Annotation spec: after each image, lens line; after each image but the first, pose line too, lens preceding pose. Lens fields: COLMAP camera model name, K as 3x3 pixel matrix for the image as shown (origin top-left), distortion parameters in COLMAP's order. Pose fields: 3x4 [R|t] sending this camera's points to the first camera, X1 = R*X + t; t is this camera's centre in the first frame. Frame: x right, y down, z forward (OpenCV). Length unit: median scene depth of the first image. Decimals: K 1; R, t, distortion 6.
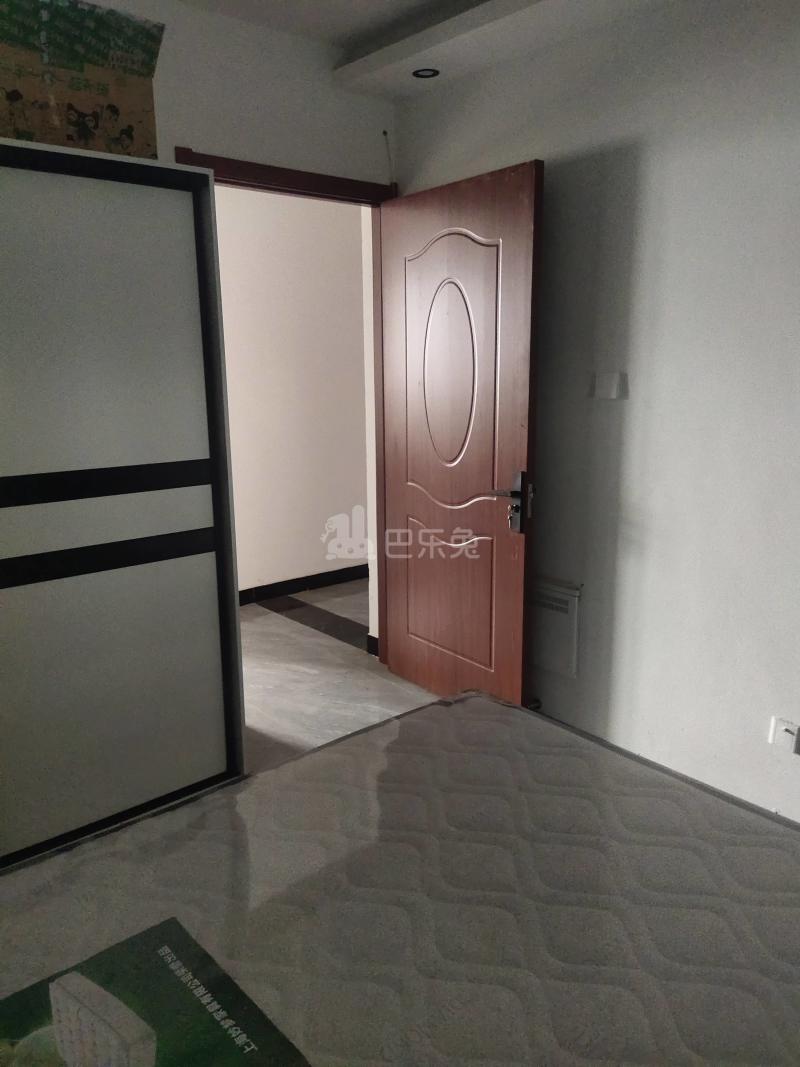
lens RADIAL K [[779.4, 0, 400.7], [0, 779.4, 536.6], [0, 0, 1]] dist [0.000553, -0.001931]
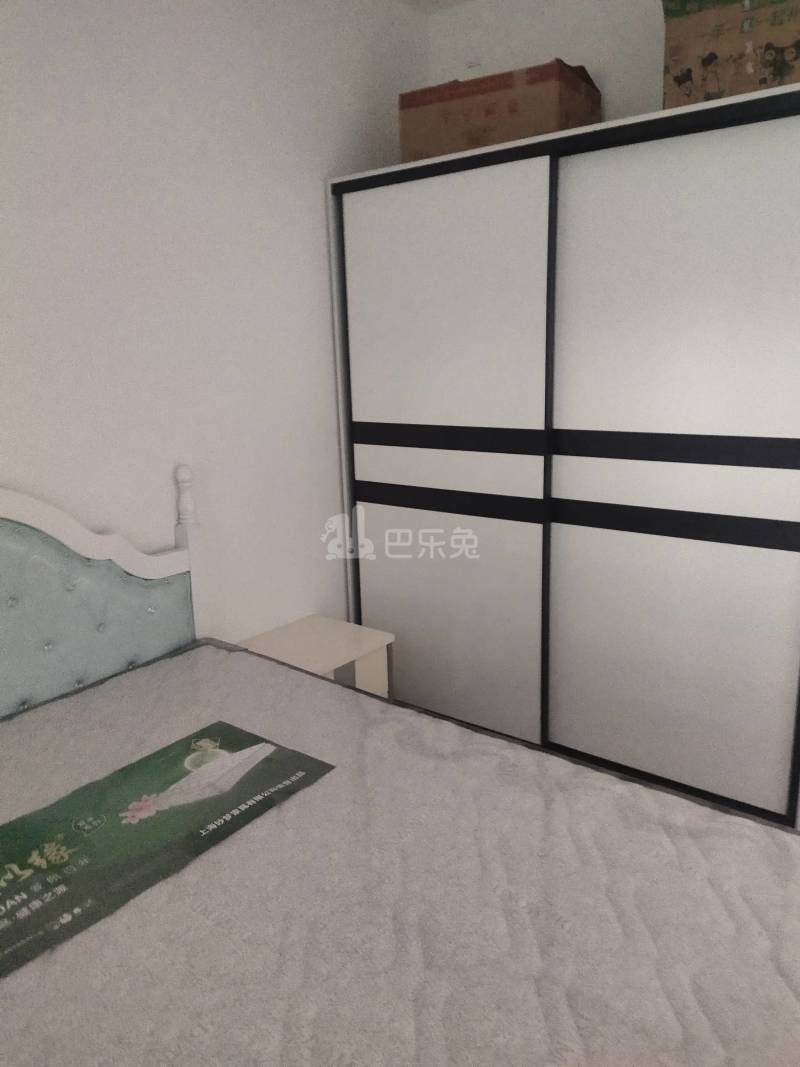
lens RADIAL K [[779.4, 0, 400.8], [0, 779.4, 530.1], [0, 0, 1]] dist [0.000553, -0.001931]
pose [[0.200055, 0.241487, -0.949559, 0.517037], [-0.187158, 0.960723, 0.204896, -0.106573], [0.961743, 0.136727, 0.237394, 0.441676]]
